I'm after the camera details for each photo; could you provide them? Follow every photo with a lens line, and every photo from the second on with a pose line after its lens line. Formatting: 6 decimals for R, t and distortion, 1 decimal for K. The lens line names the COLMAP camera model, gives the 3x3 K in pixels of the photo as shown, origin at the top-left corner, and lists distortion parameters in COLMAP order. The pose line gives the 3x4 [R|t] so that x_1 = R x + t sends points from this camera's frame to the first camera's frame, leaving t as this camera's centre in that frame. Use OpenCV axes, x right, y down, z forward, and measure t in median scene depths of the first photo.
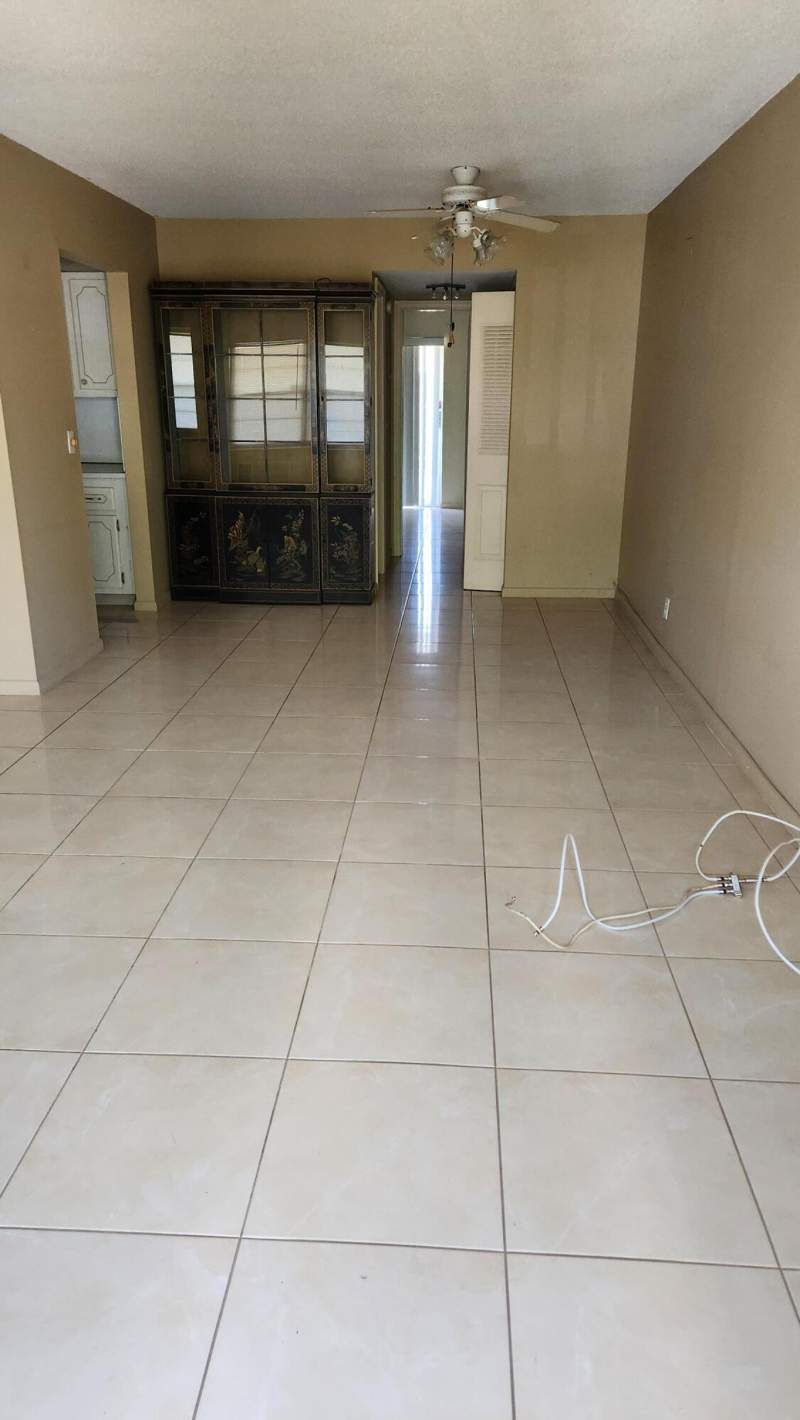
lens RADIAL K [[956.8, 0, 406.5], [0, 956.8, 711.6], [0, 0, 1]] dist [0.056479, -0.033062]
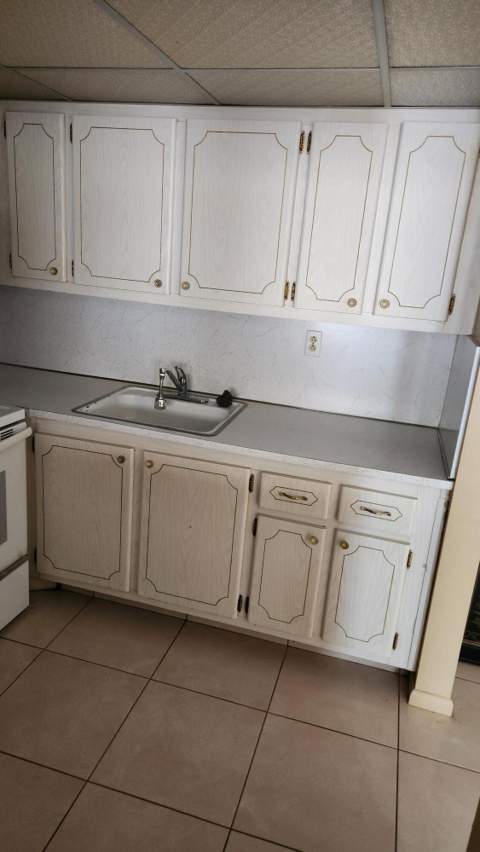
lens RADIAL K [[574.1, 0, 236.4], [0, 574.1, 423.8], [0, 0, 1]] dist [0.056479, -0.033062]
pose [[0.976123, 0.133781, -0.171133, -0.350727], [-0.141195, 0.989469, -0.031858, -0.246730], [0.165069, 0.055260, 0.984733, 0.651598]]
